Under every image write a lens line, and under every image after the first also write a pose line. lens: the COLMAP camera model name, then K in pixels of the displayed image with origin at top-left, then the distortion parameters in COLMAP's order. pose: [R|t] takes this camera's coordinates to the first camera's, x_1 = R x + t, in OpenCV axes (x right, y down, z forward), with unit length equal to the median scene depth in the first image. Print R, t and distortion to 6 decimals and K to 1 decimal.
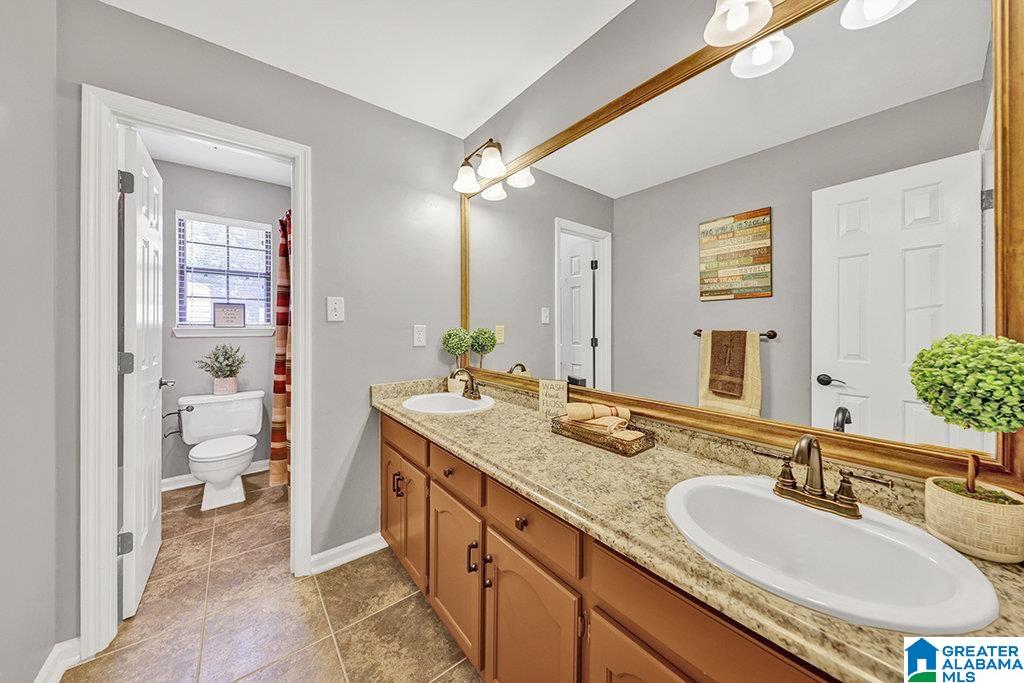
lens RADIAL K [[326.0, 0, 507.9], [0, 326.0, 333.3], [0, 0, 1]] dist [-0.001402, -0.000102]
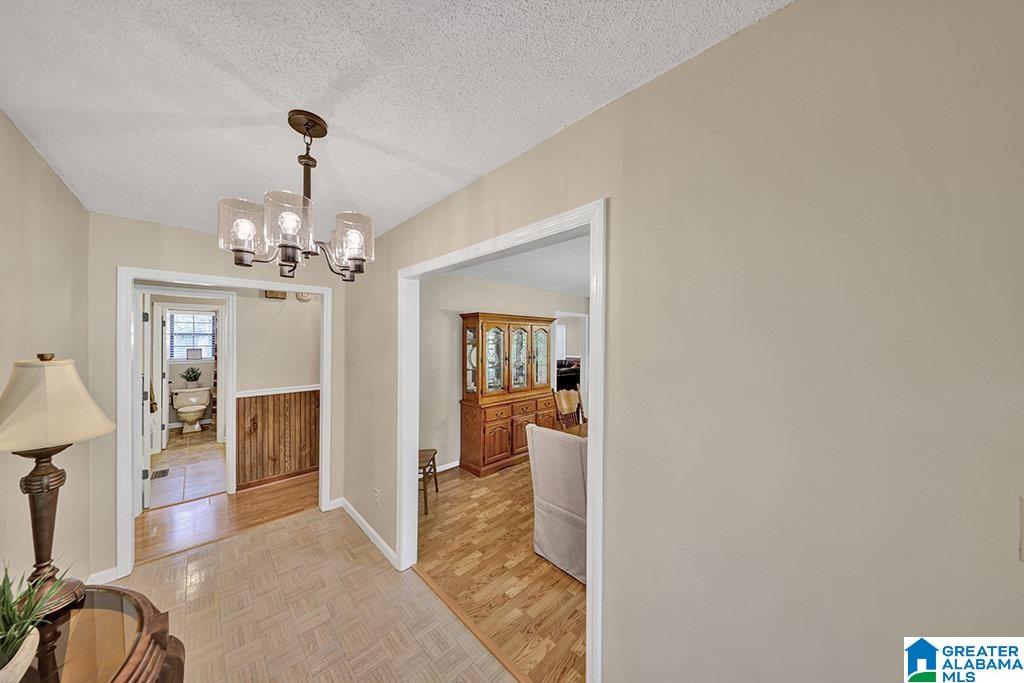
lens RADIAL K [[326.0, 0, 515.0], [0, 326.0, 340.9], [0, 0, 1]] dist [-0.001402, -0.000102]
pose [[0.997422, -0.003883, 0.071653, 1.298801], [0.004298, 0.999975, -0.005636, -0.134451], [-0.071629, 0.005929, 0.997414, -1.524982]]
